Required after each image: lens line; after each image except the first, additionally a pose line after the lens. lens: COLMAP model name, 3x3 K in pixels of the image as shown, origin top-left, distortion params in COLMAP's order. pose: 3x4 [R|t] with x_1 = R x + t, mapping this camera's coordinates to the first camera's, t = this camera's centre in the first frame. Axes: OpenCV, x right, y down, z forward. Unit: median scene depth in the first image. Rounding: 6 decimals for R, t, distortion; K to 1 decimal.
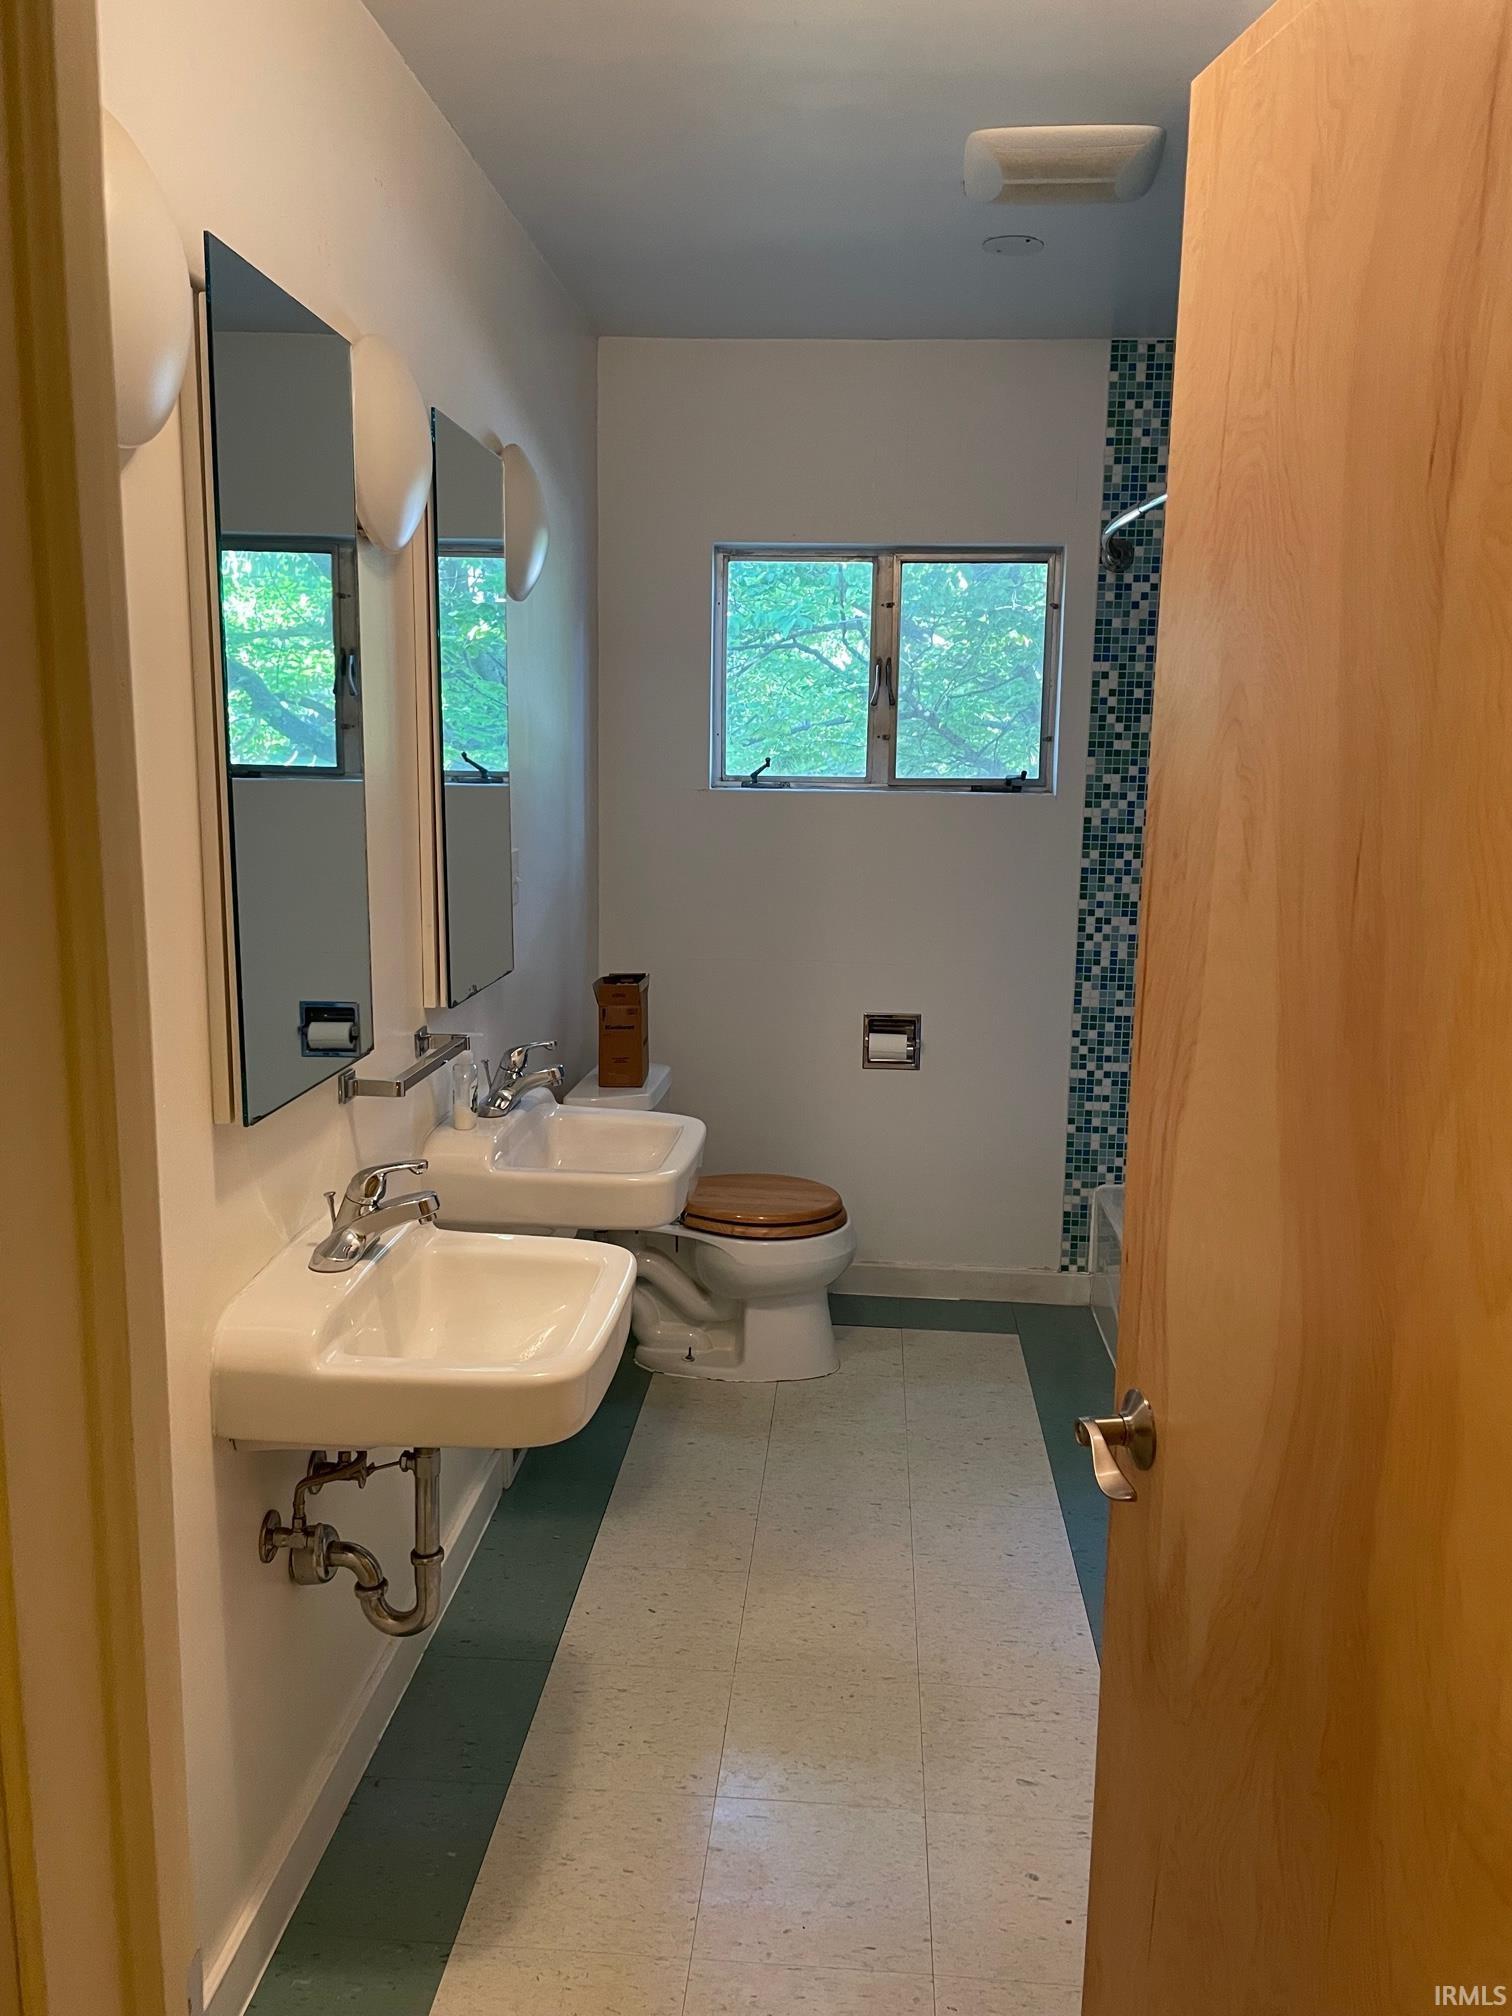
lens RADIAL K [[1522.5, 0, 751.9], [0, 1522.5, 1011.9], [0, 0, 1]] dist [0.080670, -0.106552]
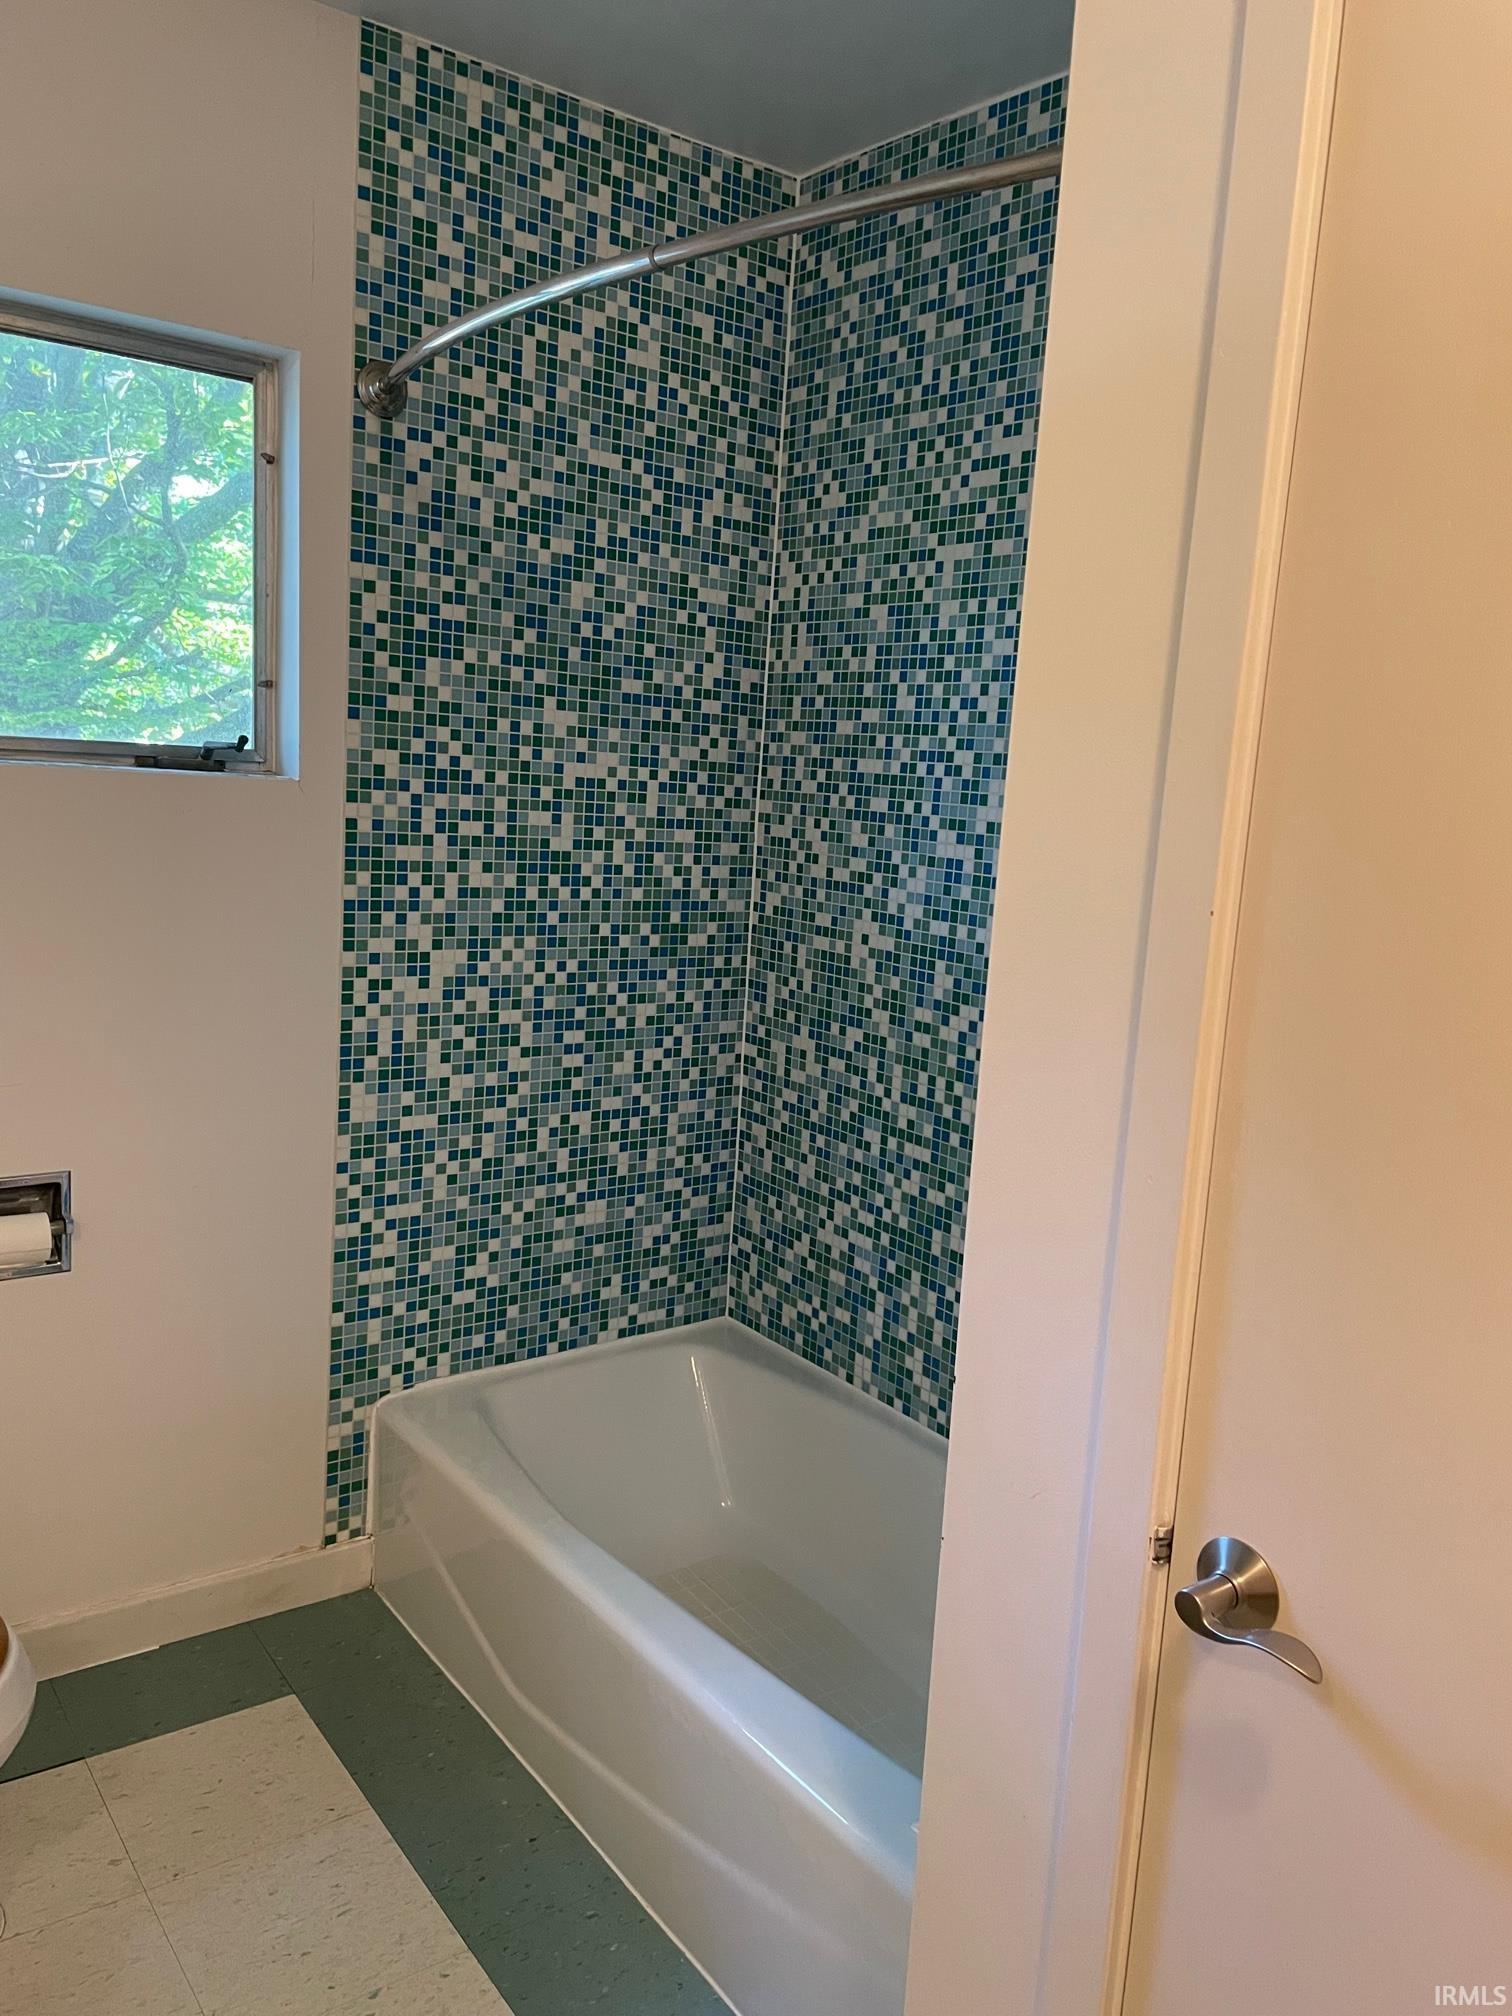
lens RADIAL K [[1522.5, 0, 748.6], [0, 1522.5, 998.0], [0, 0, 1]] dist [0.080670, -0.106552]
pose [[0.743220, -0.067935, 0.665589, -0.074286], [0.056277, 0.997654, 0.038987, -0.070200], [-0.666676, 0.008481, 0.745300, 0.437599]]
